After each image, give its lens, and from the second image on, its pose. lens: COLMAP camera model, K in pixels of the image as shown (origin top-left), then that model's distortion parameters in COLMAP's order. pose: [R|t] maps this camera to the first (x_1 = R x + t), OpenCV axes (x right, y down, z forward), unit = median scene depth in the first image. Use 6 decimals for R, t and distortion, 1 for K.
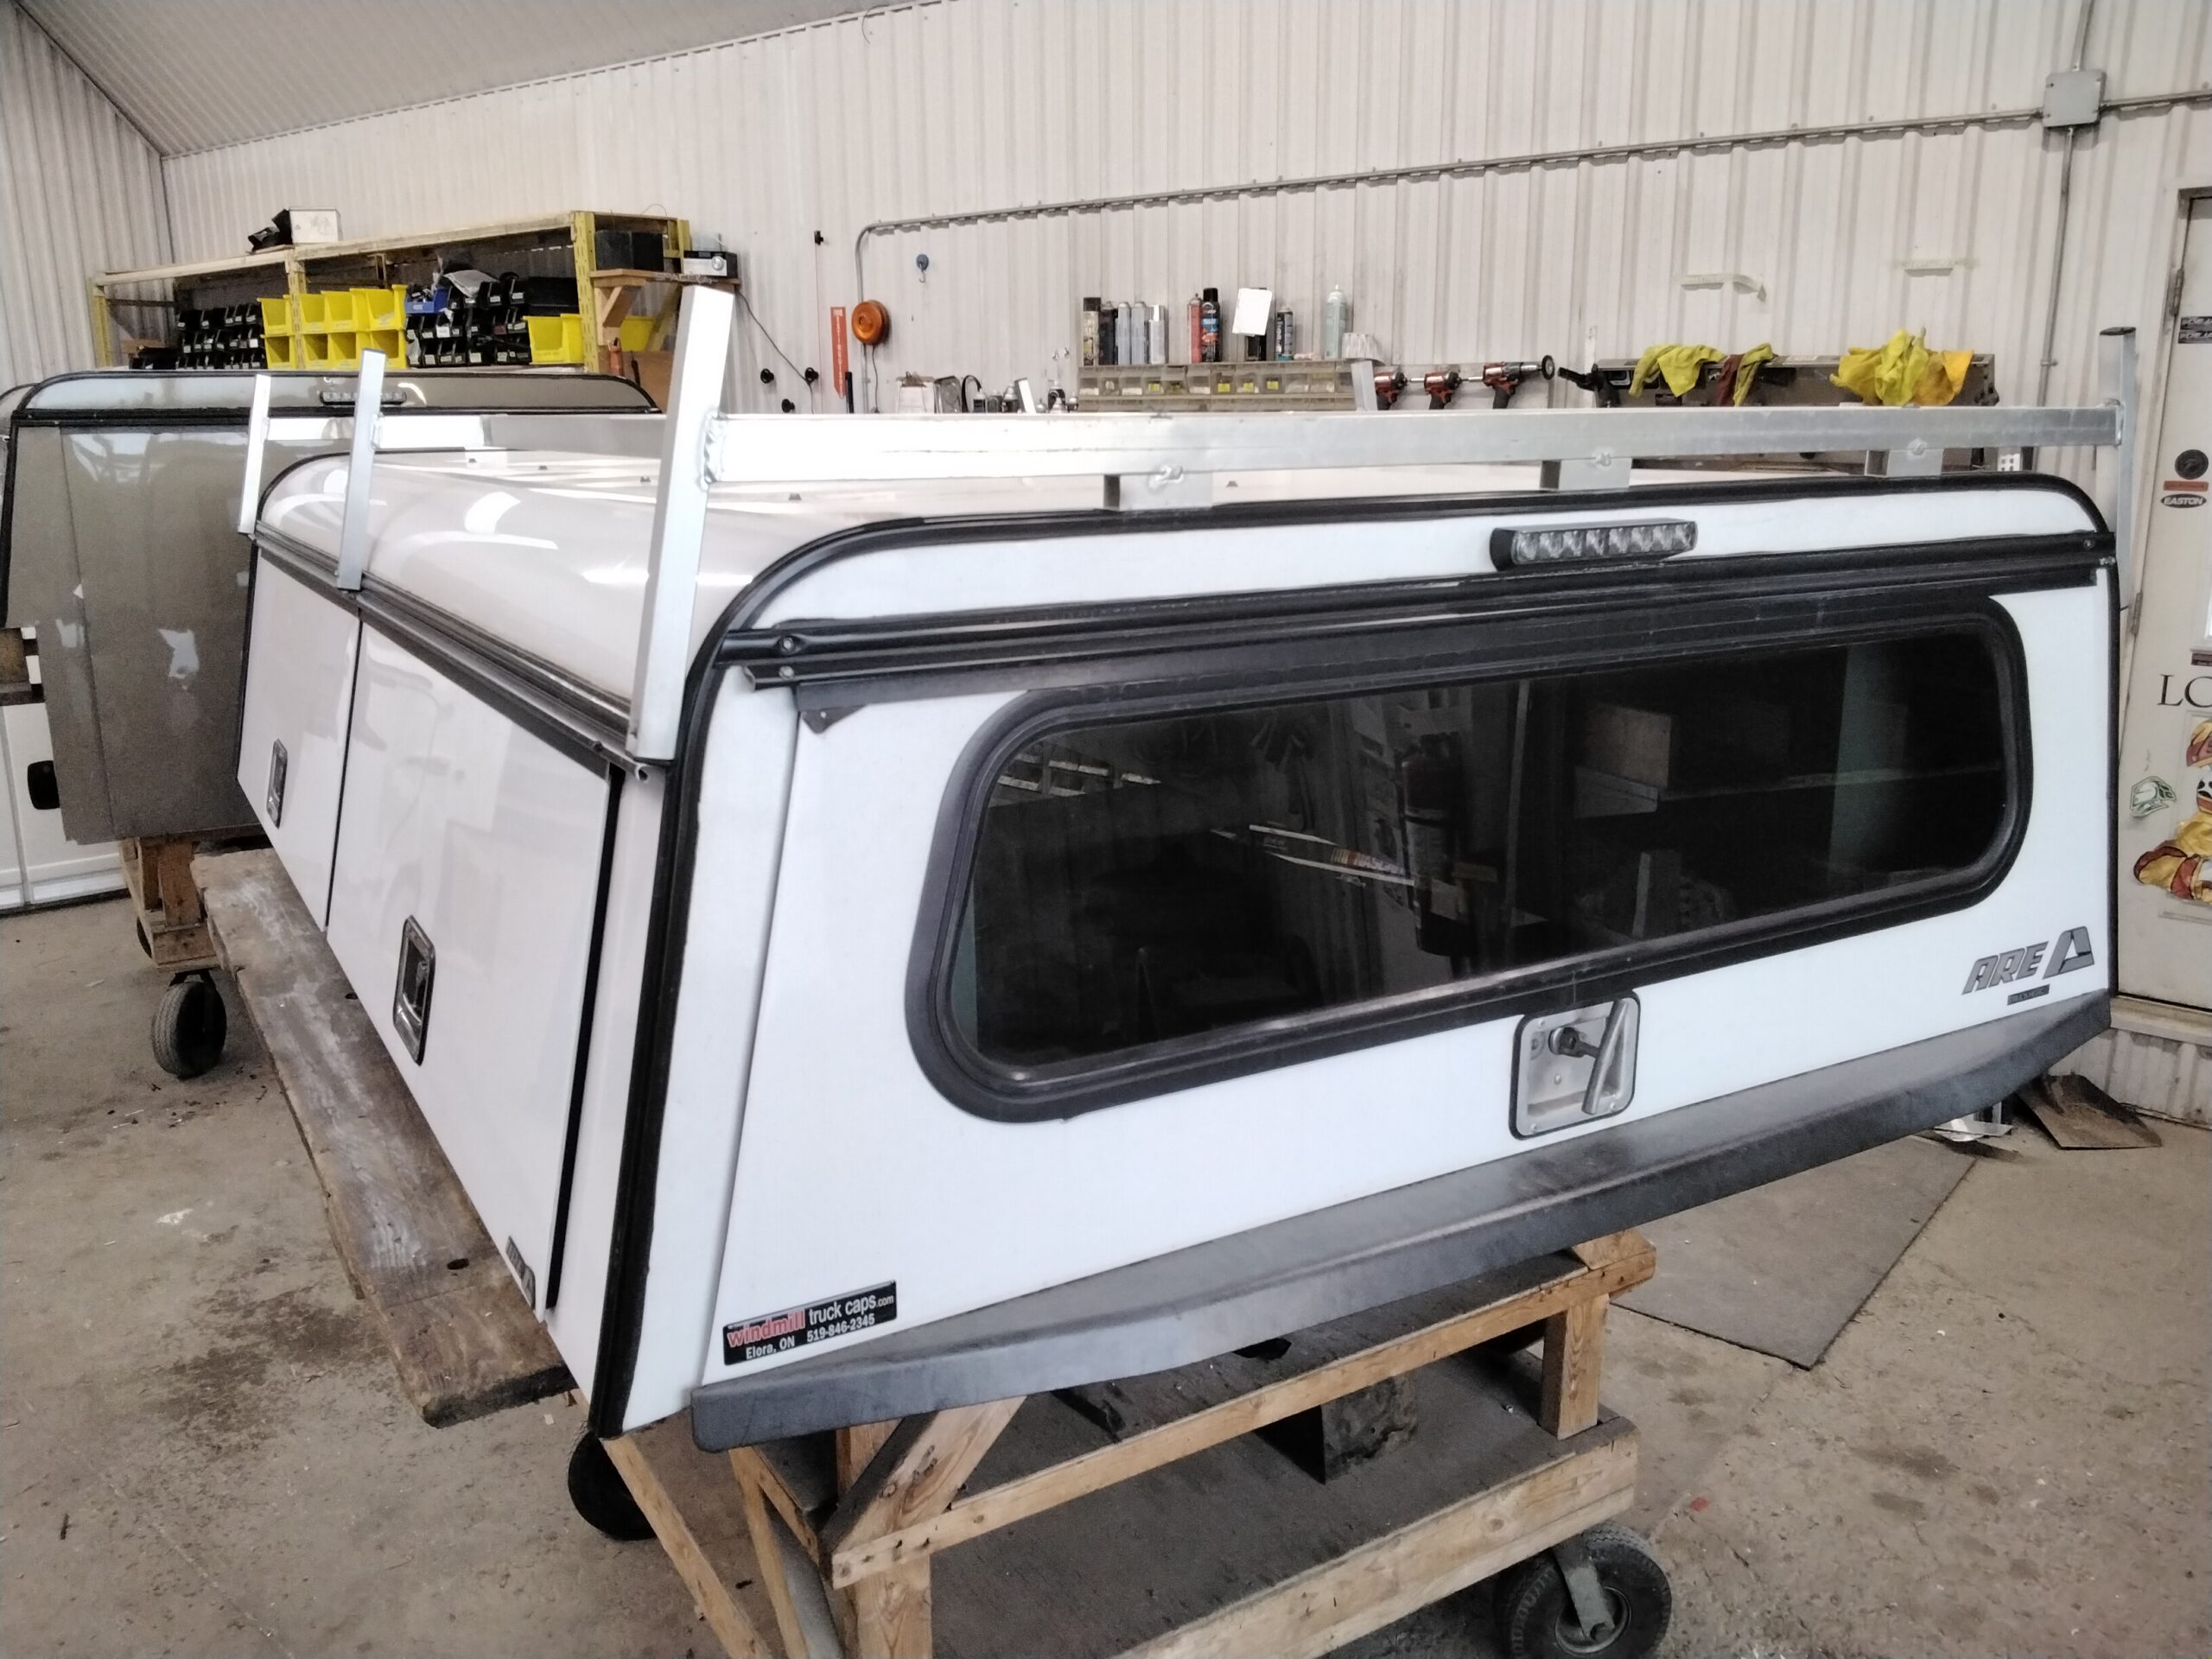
lens RADIAL K [[1779.8, 0, 1117.0], [0, 1779.8, 829.5], [0, 0, 1]] dist [0.016998, -0.042095]
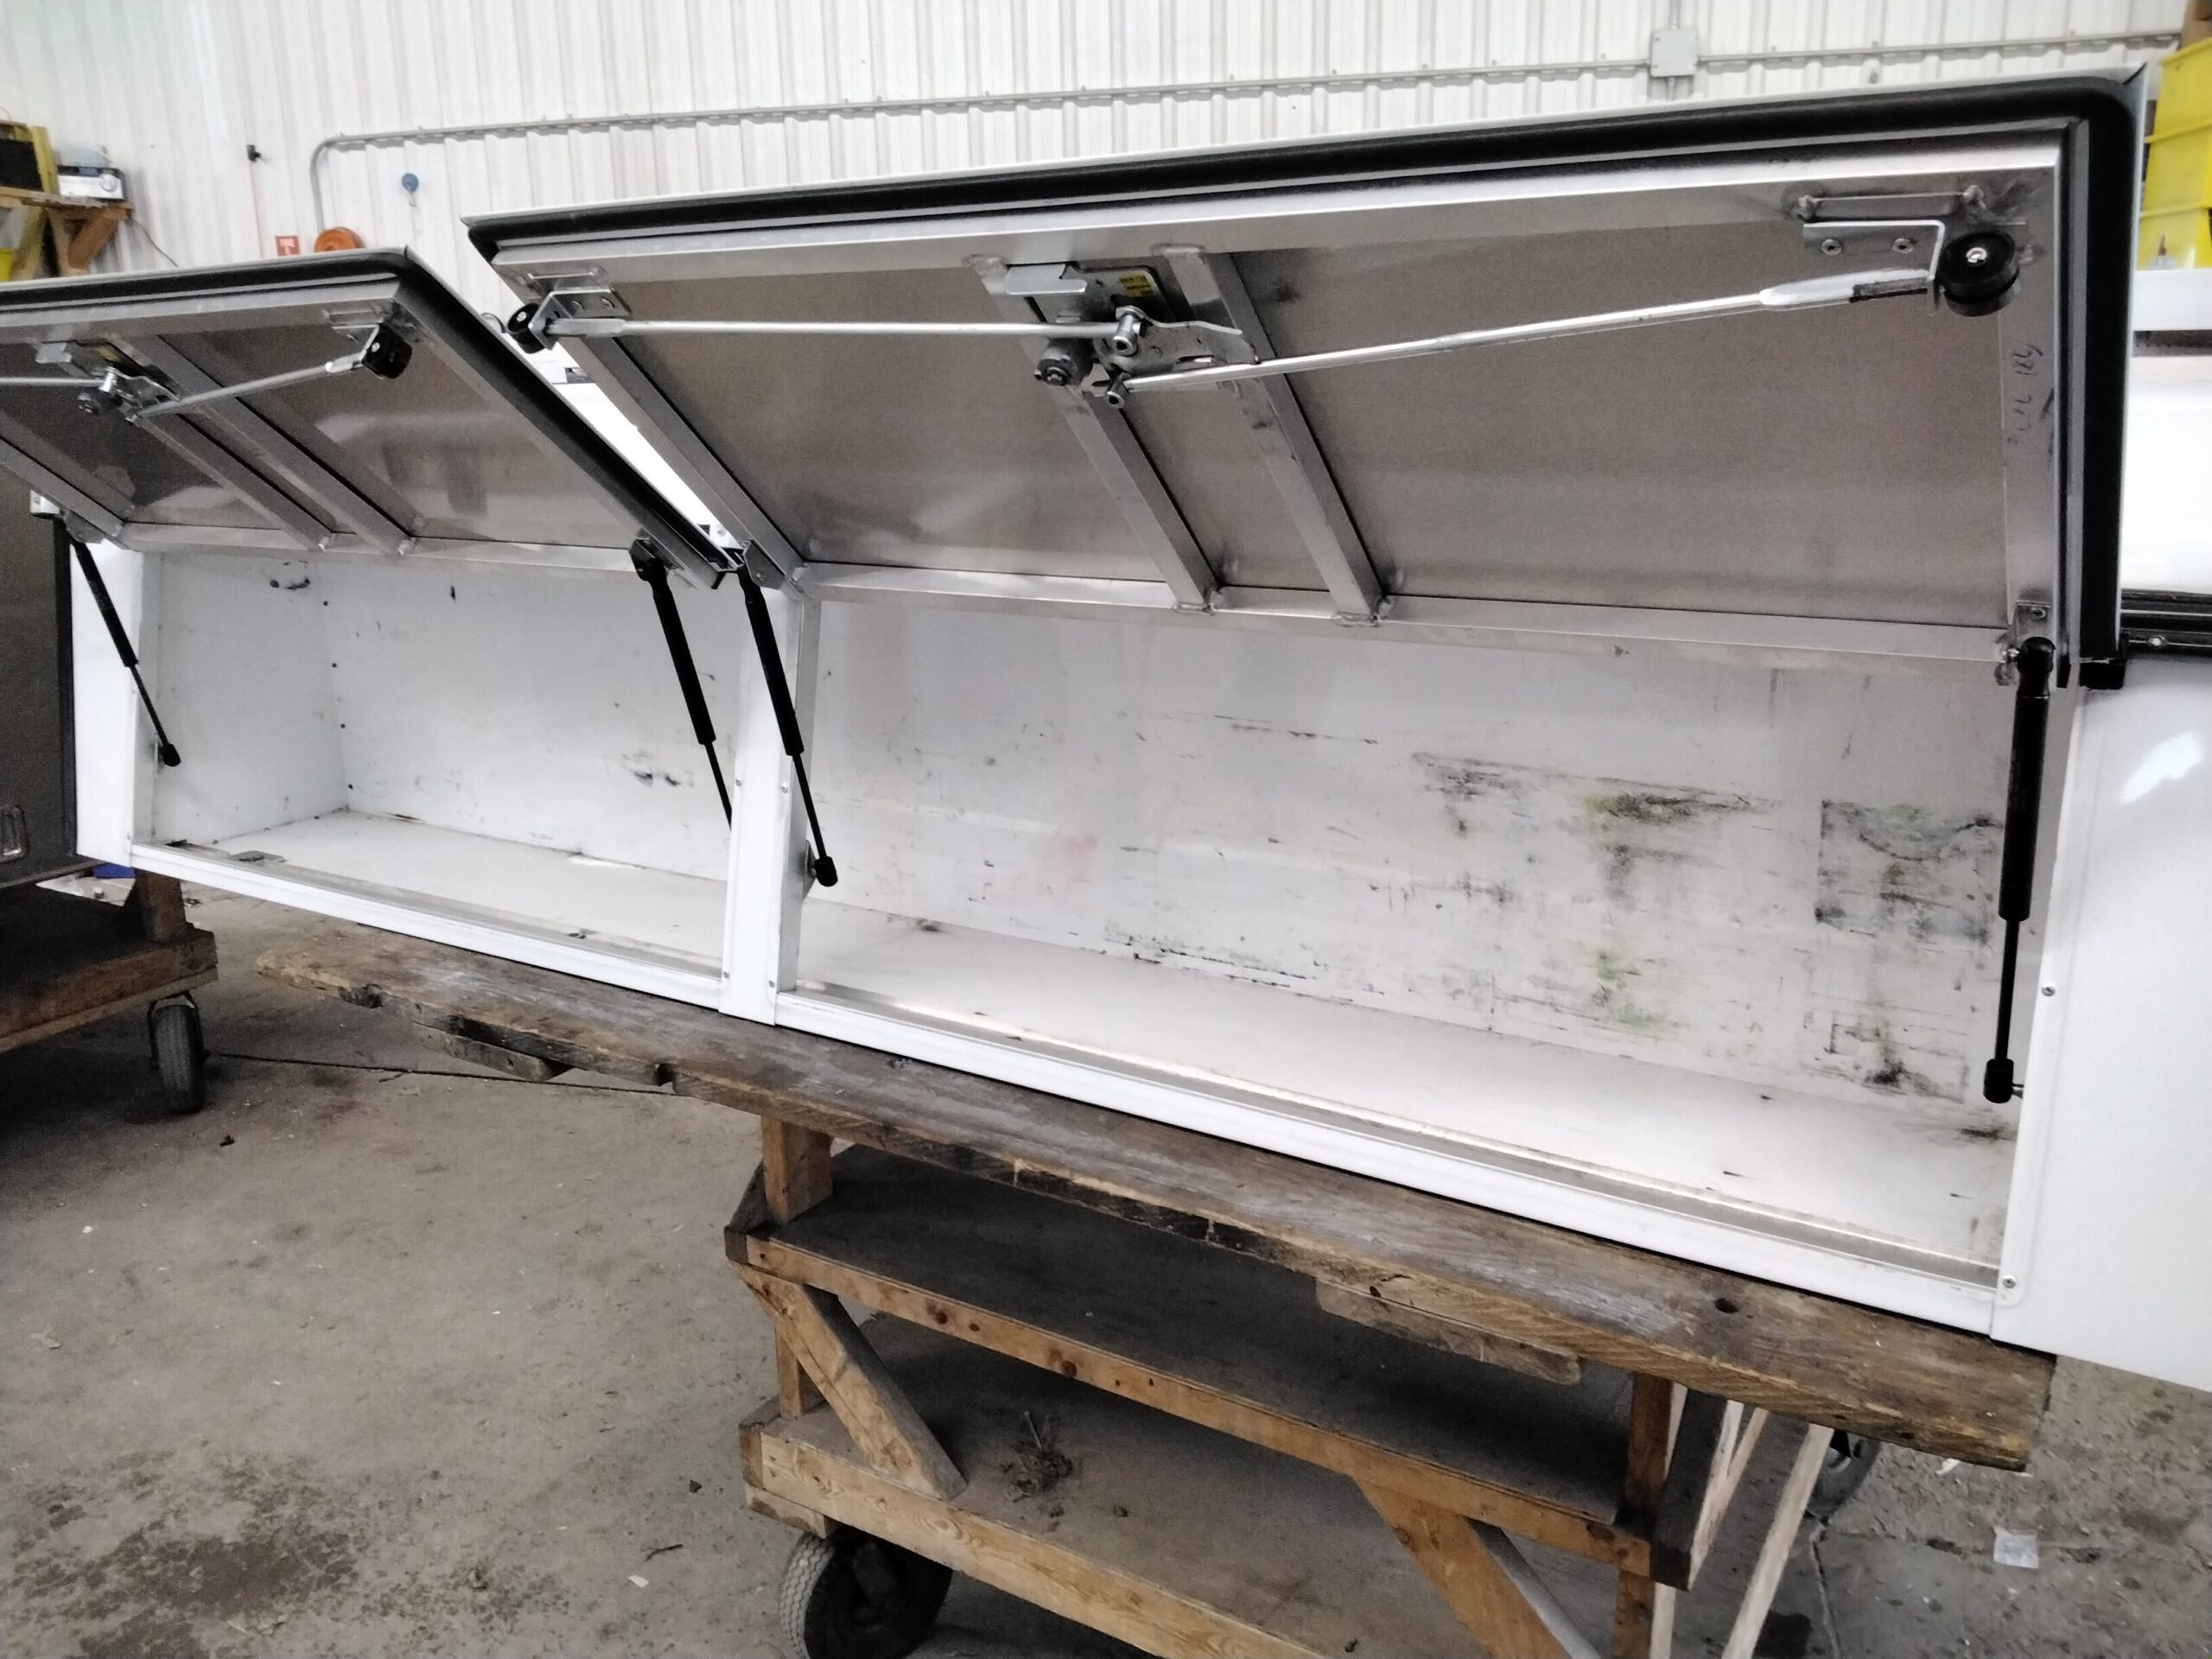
lens RADIAL K [[1779.8, 0, 1129.5], [0, 1779.8, 838.6], [0, 0, 1]] dist [0.016998, -0.042095]
pose [[0.894646, -0.129882, 0.427480, -0.265206], [0.119701, 0.991513, 0.050740, -0.012077], [-0.430442, 0.005775, 0.902600, 0.107535]]
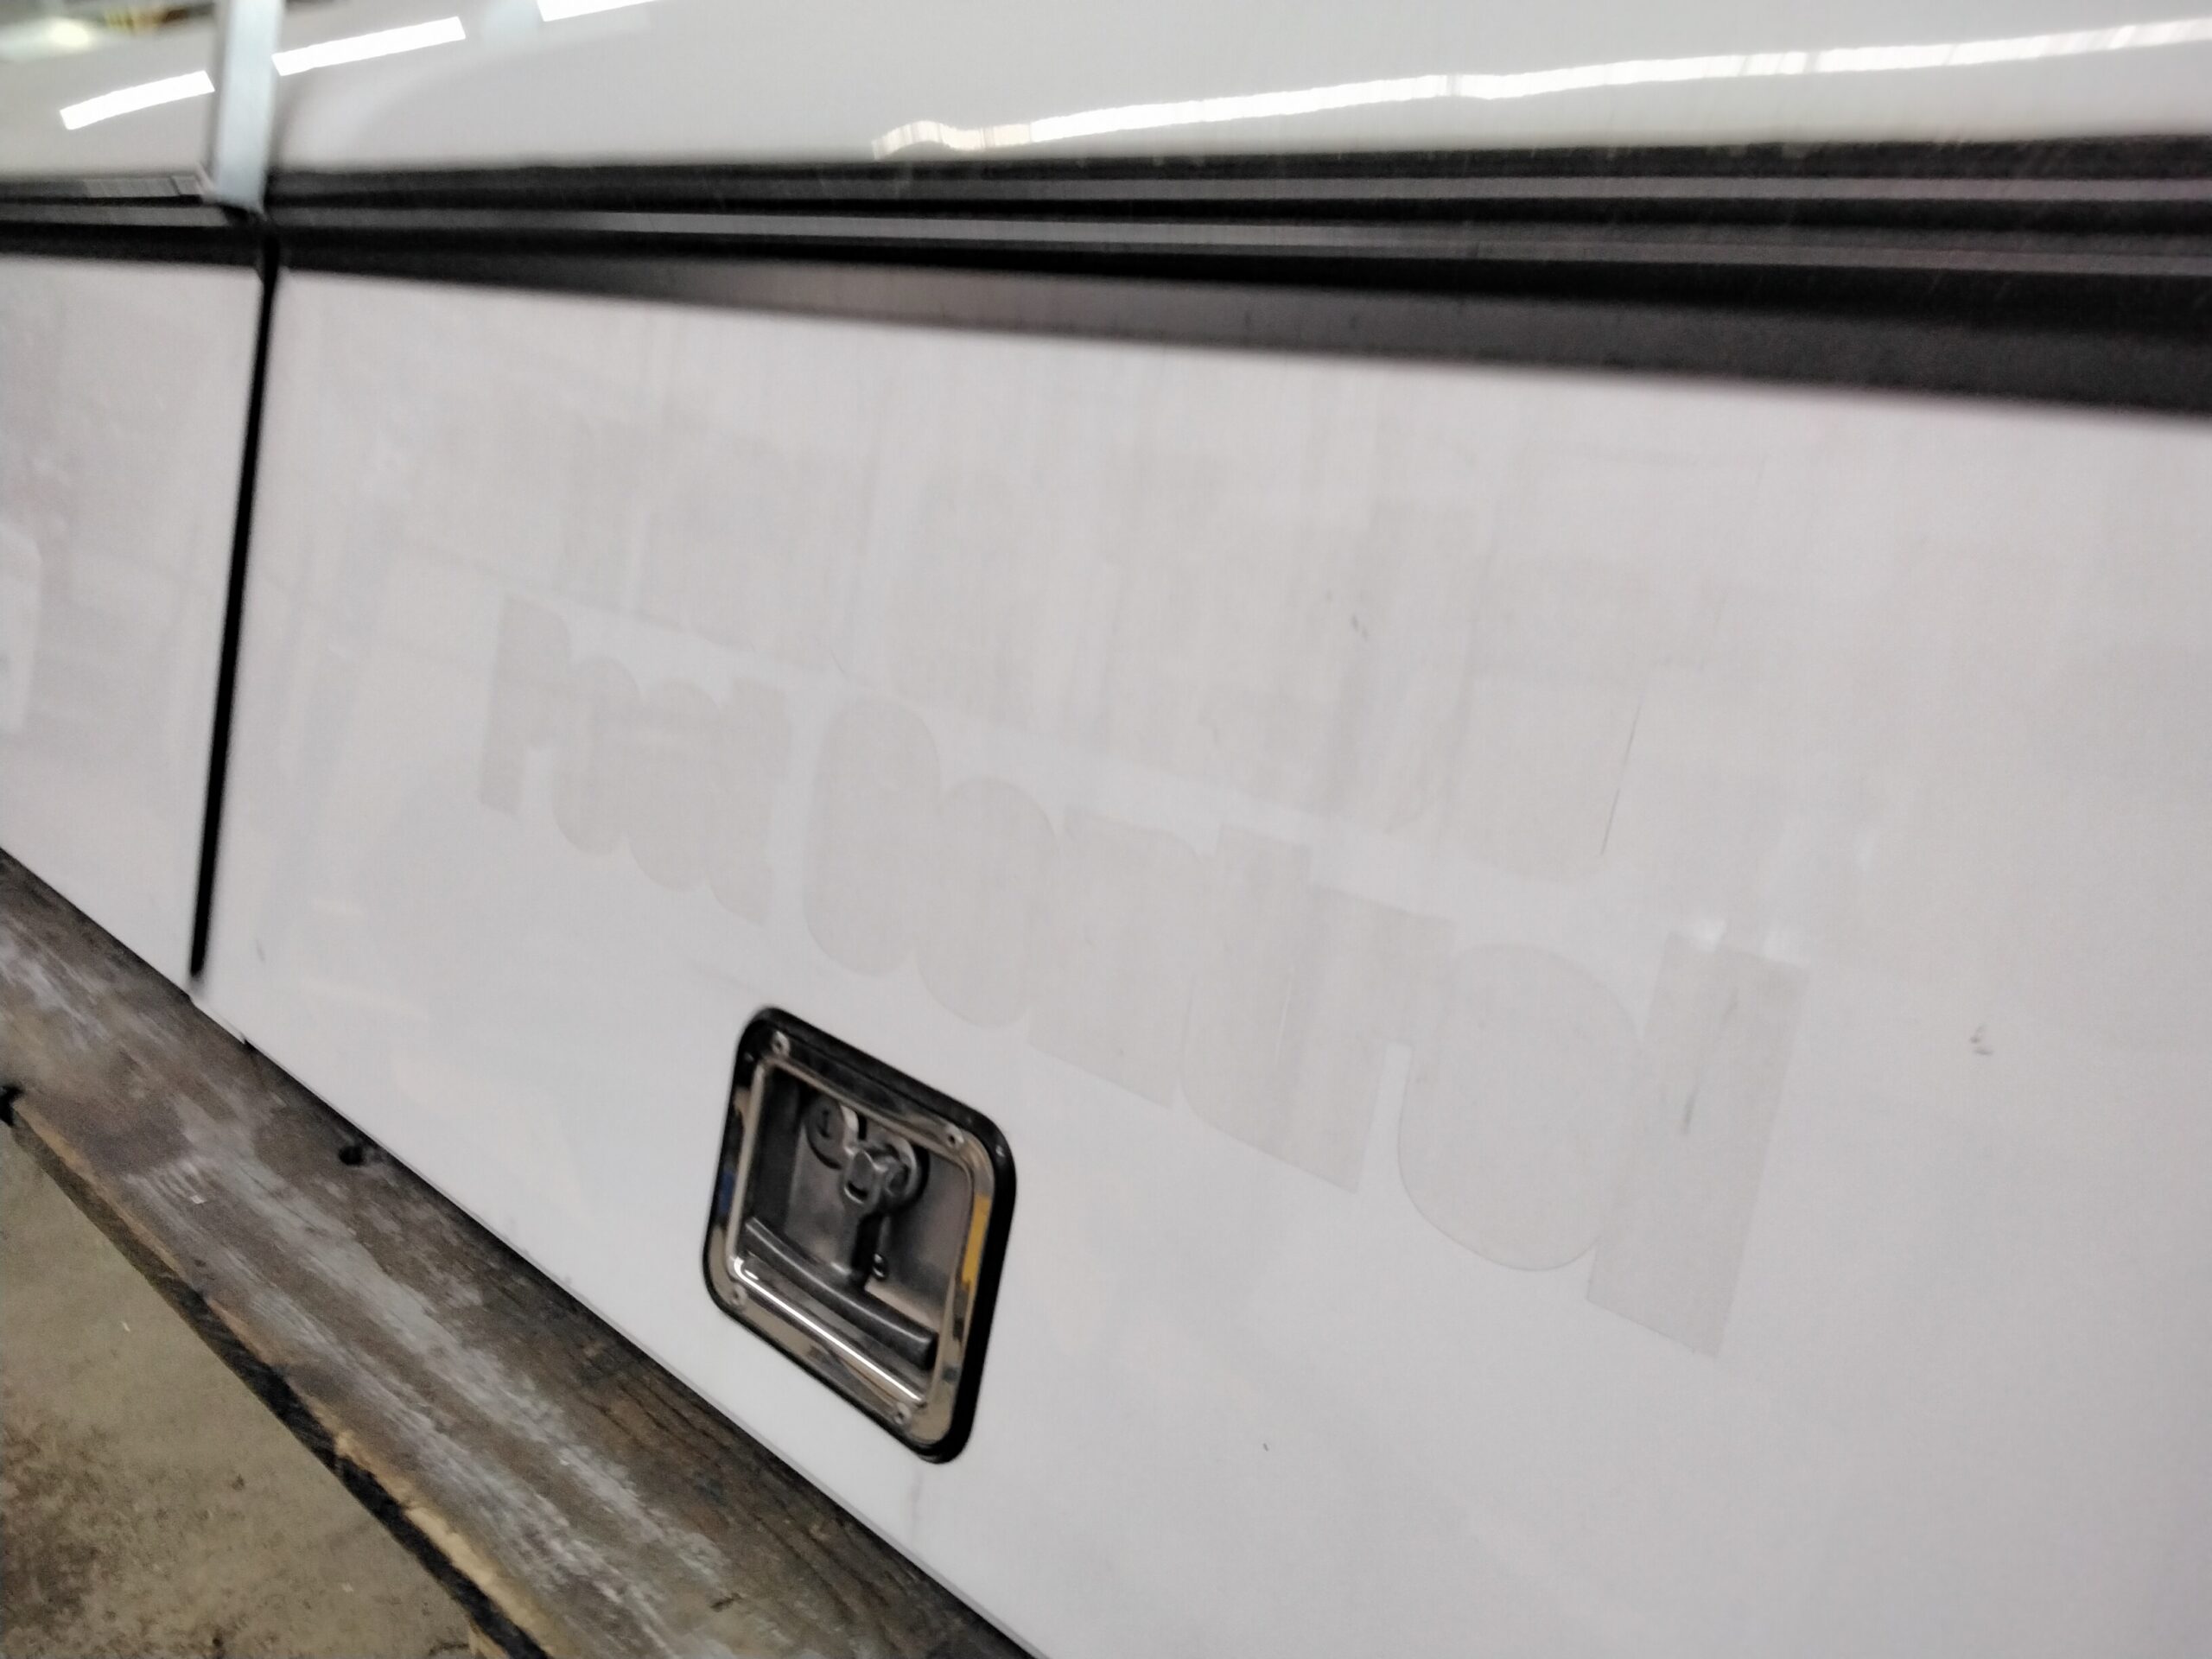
lens RADIAL K [[1779.8, 0, 1102.6], [0, 1779.8, 826.9], [0, 0, 1]] dist [0.016998, -0.042095]
pose [[0.963281, -0.038173, 0.265766, -0.149244], [0.021293, 0.997585, 0.066109, -0.003150], [-0.267648, -0.058023, 0.961768, 0.224306]]
